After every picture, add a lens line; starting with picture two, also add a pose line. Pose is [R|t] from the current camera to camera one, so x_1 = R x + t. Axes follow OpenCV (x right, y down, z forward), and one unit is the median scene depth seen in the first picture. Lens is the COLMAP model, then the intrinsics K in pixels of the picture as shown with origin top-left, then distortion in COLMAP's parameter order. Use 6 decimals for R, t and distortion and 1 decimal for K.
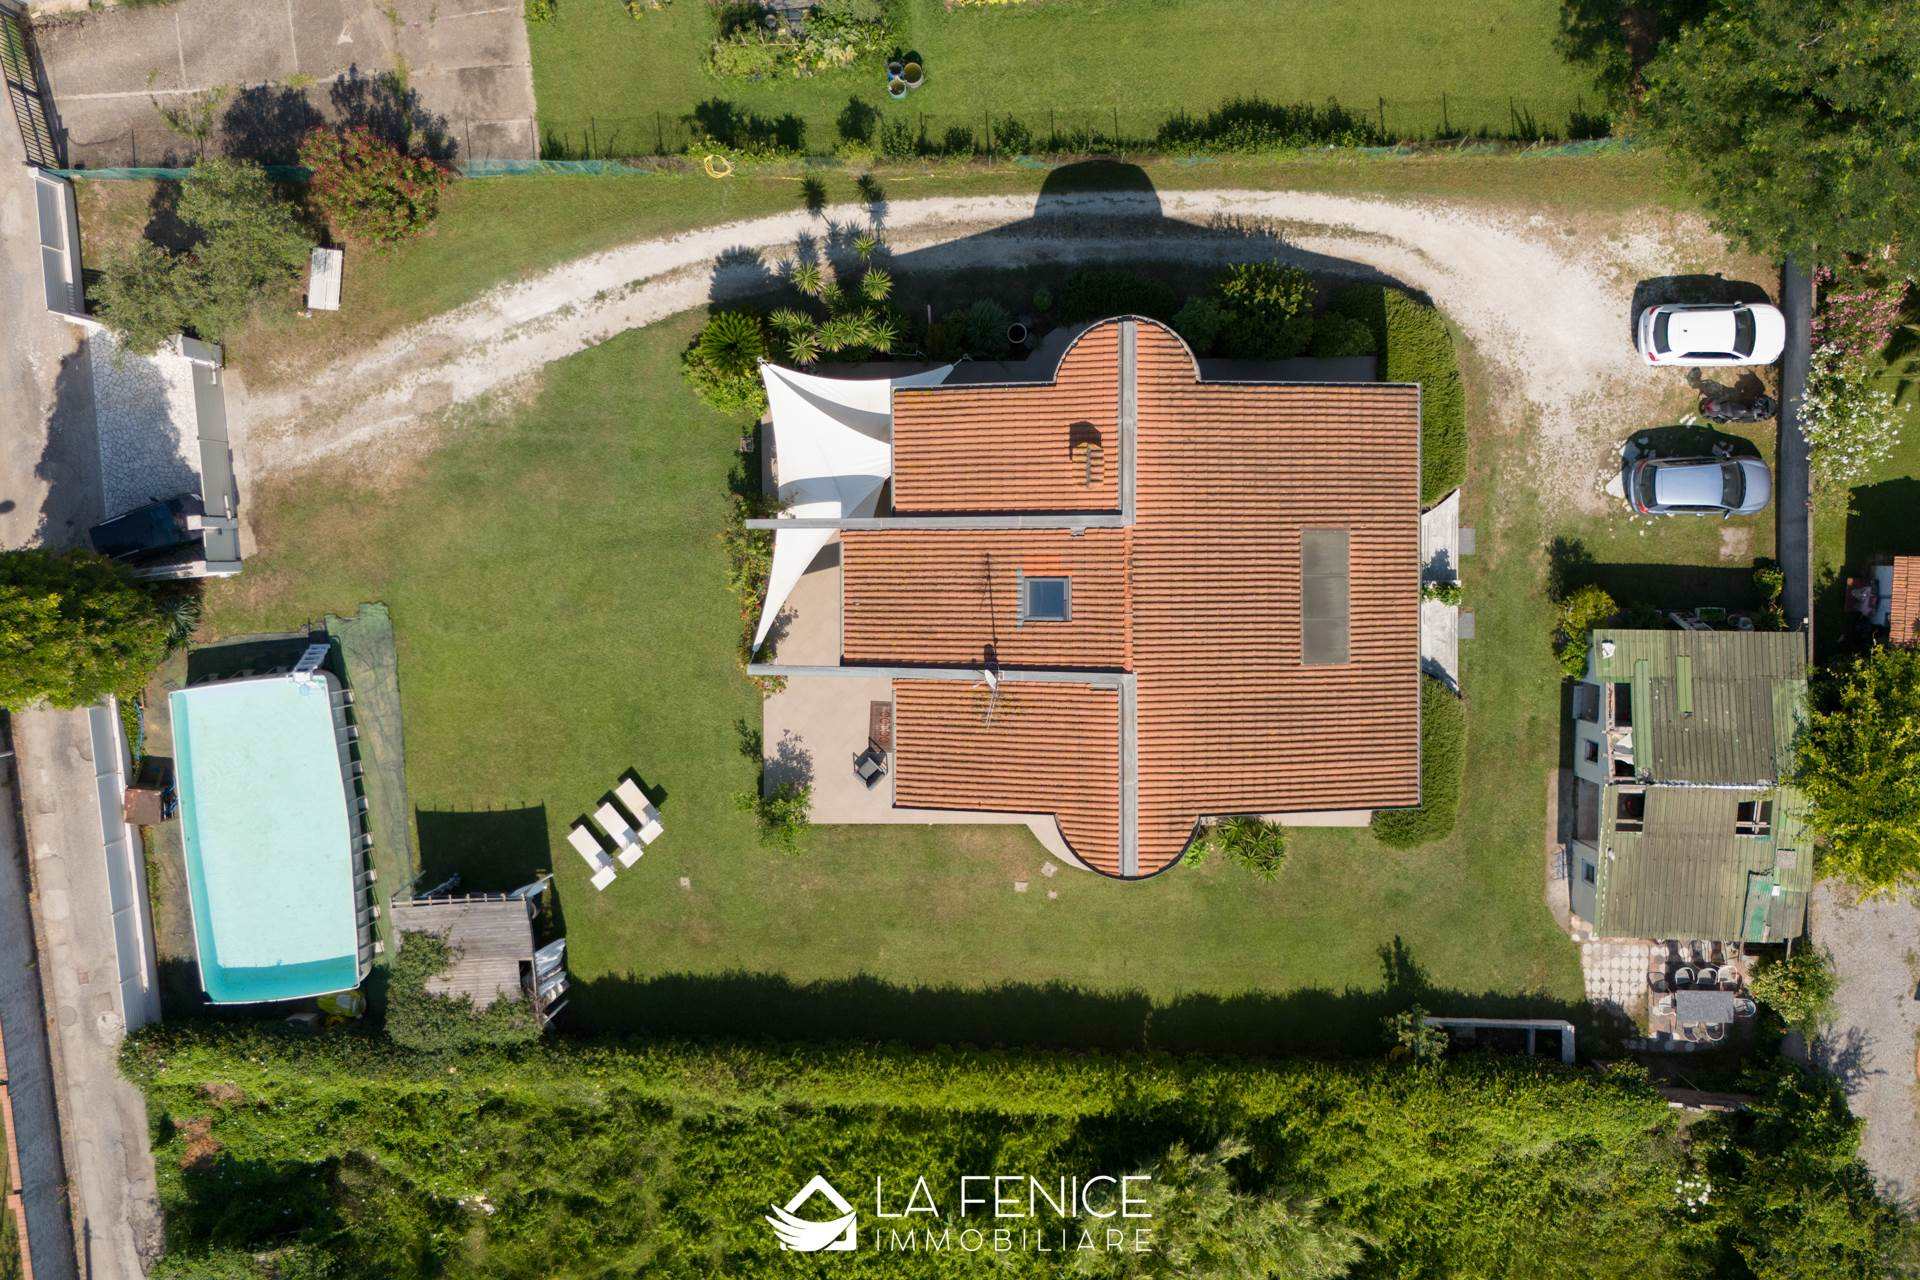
lens RADIAL K [[1630.8, 0, 961.3], [0, 1630.8, 591.5], [0, 0, 1]] dist [0.030683, 0.000304]
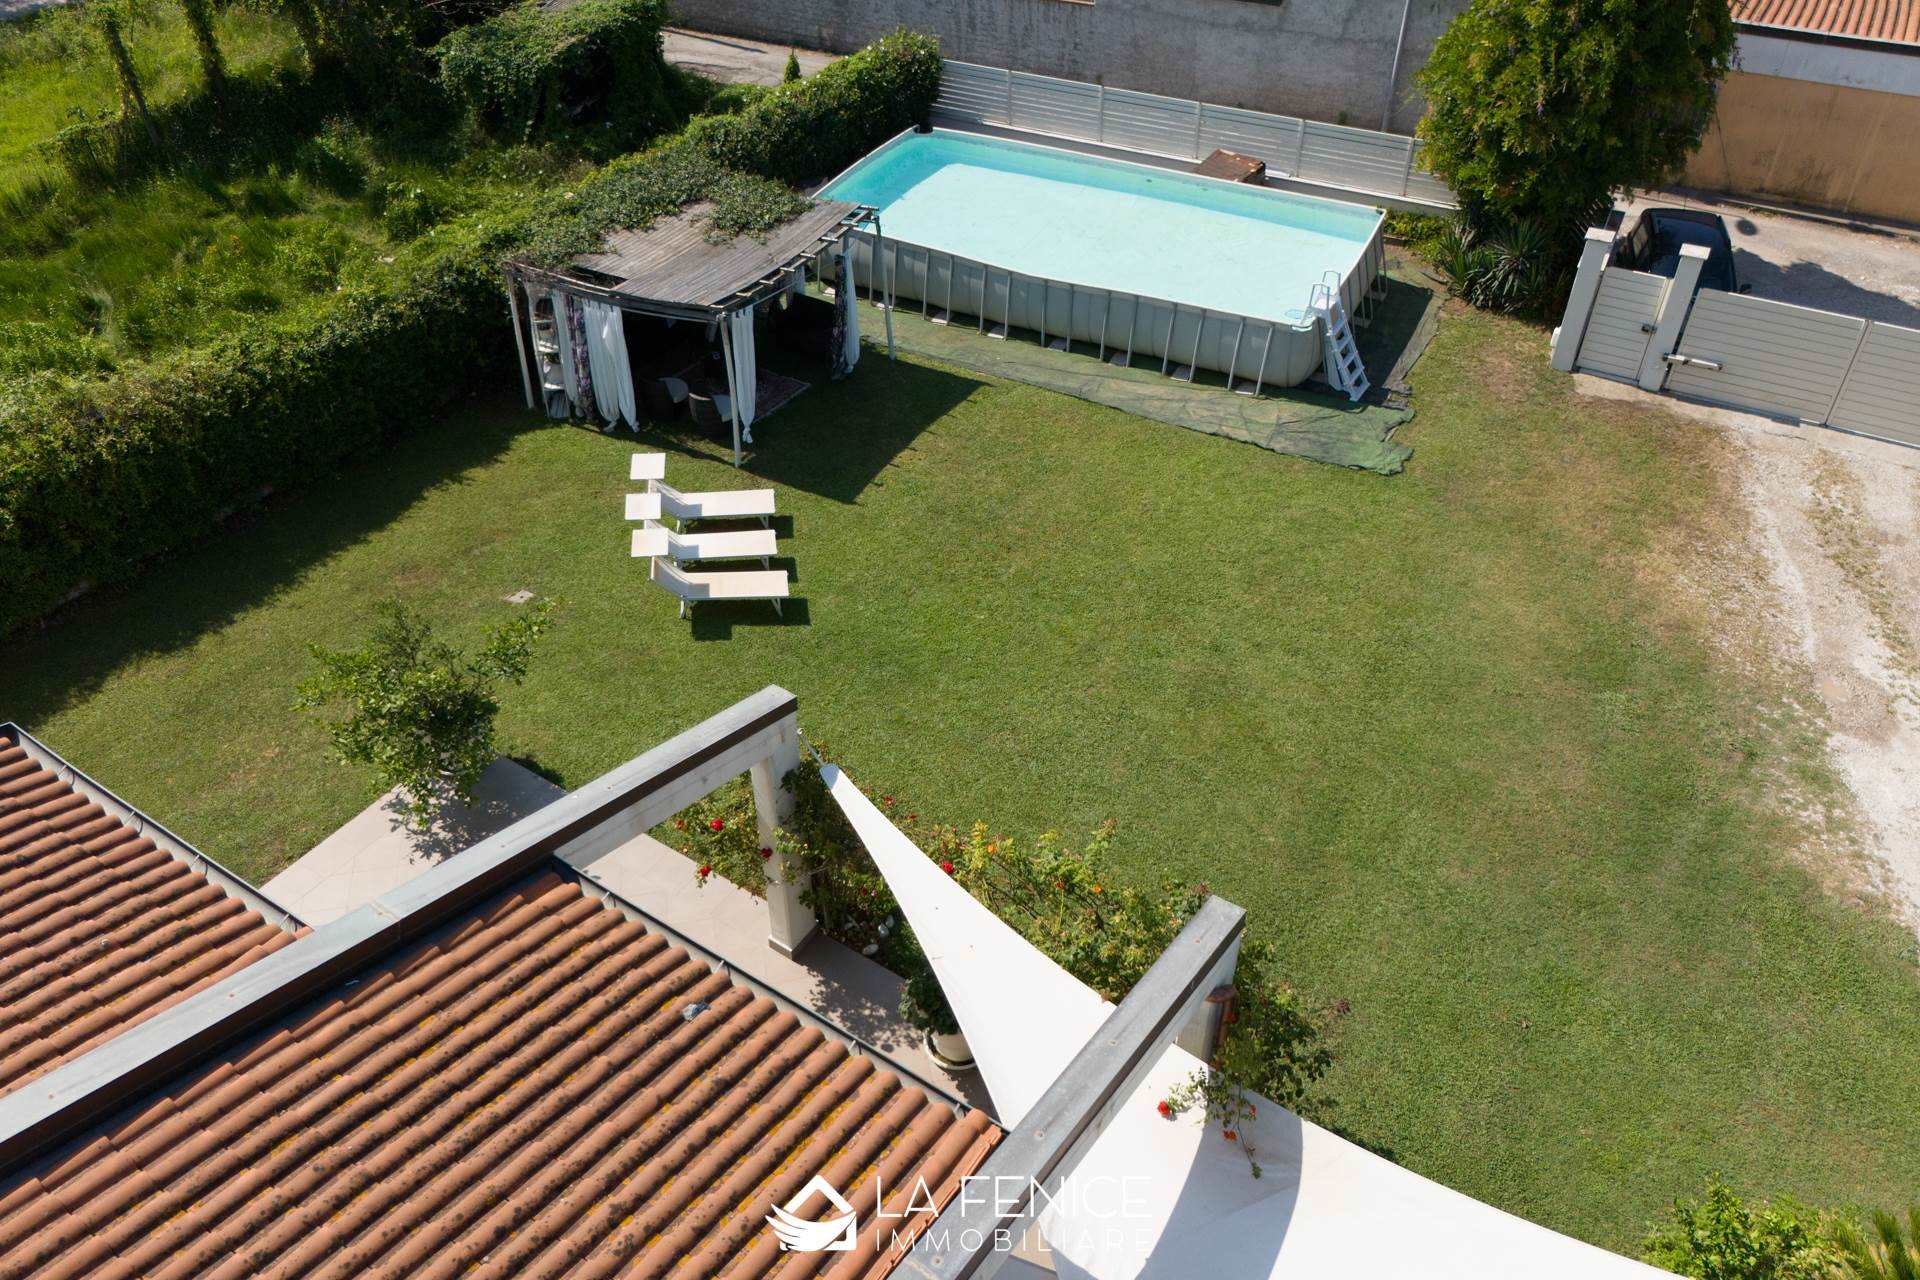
lens RADIAL K [[1446.1, 0, 919.3], [0, 1446.1, 600.7], [0, 0, 1]] dist [0.064823, -0.084309]
pose [[-0.566070, 0.543902, -0.619464, 0.010200], [-0.824354, -0.371550, 0.427072, -0.074887], [0.002123, 0.752410, 0.658691, 0.754679]]
